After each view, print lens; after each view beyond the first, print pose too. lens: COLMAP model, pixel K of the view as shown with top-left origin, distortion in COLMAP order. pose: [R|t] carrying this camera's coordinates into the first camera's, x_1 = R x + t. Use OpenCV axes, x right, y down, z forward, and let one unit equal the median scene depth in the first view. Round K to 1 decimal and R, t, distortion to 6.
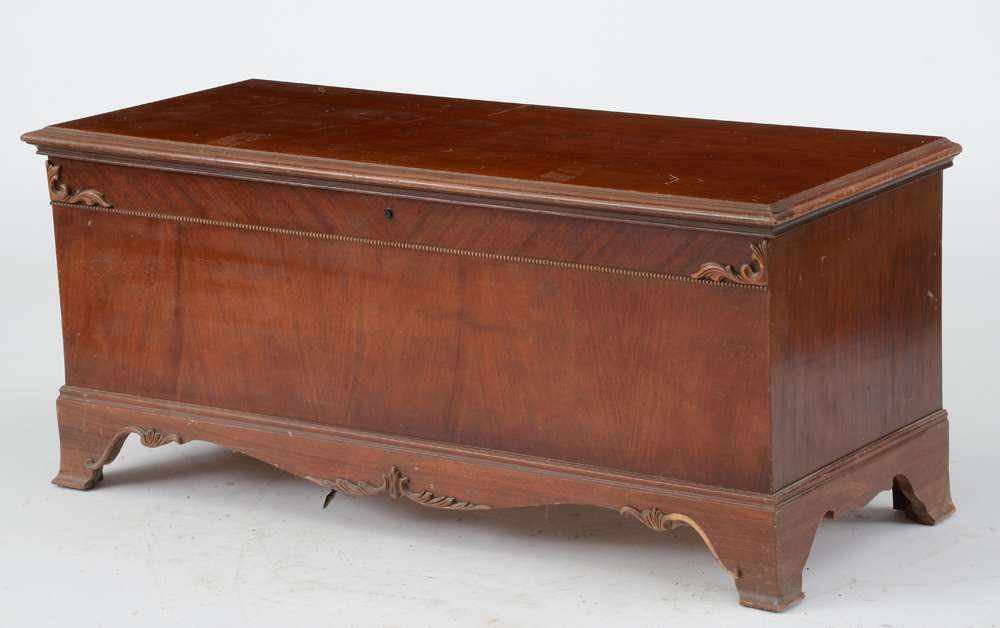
lens RADIAL K [[3617.0, 0, 500.1], [0, 3617.0, 319.9], [0, 0, 1]] dist [0.991161, 0.000000]
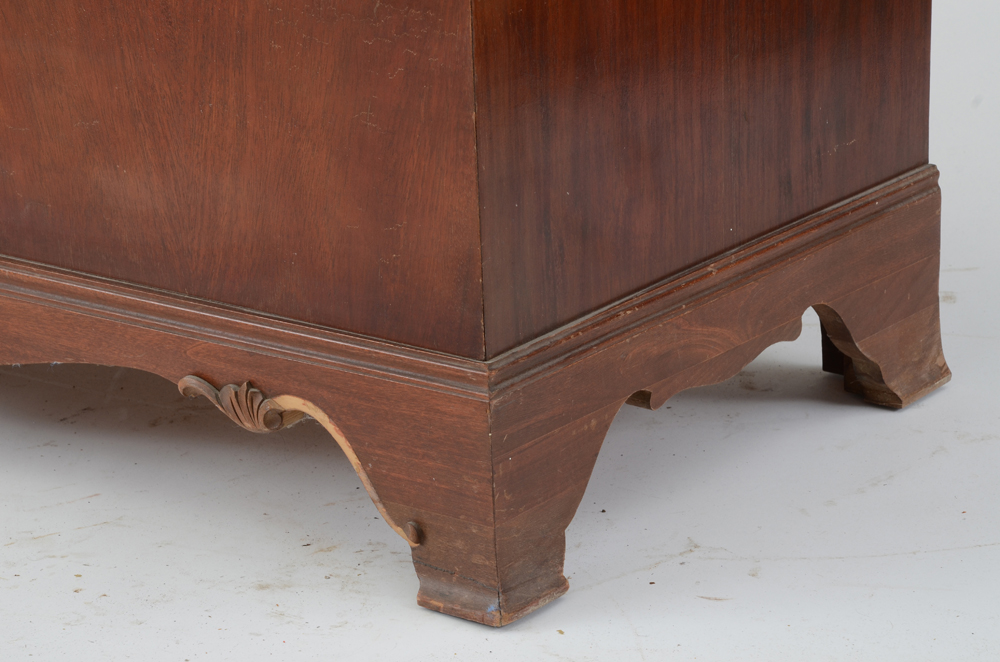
lens RADIAL K [[3248.5, 0, 501.9], [0, 3248.5, 328.3], [0, 0, 1]] dist [0.974508, 0.000000]
pose [[0.997216, 0.018893, -0.072127, 0.100069], [-0.013179, 0.996796, 0.078891, 0.013145], [0.073387, -0.077721, 0.994271, 0.593055]]
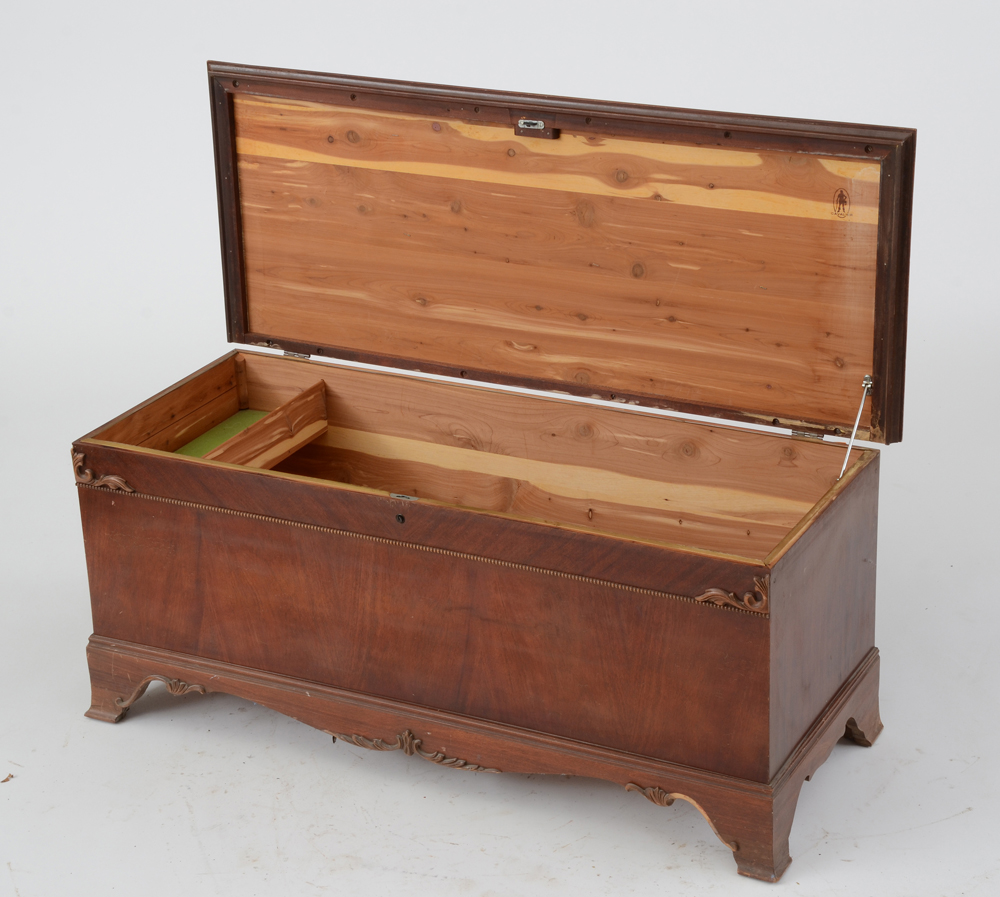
lens RADIAL K [[2403.7, 0, 511.0], [0, 2403.7, 390.8], [0, 0, 1]] dist [0.307565, 0.000000]
pose [[0.990877, -0.046873, 0.126357, -0.089467], [0.028173, 0.988898, 0.145903, -0.176367], [-0.131793, -0.141012, 0.981196, 0.280837]]
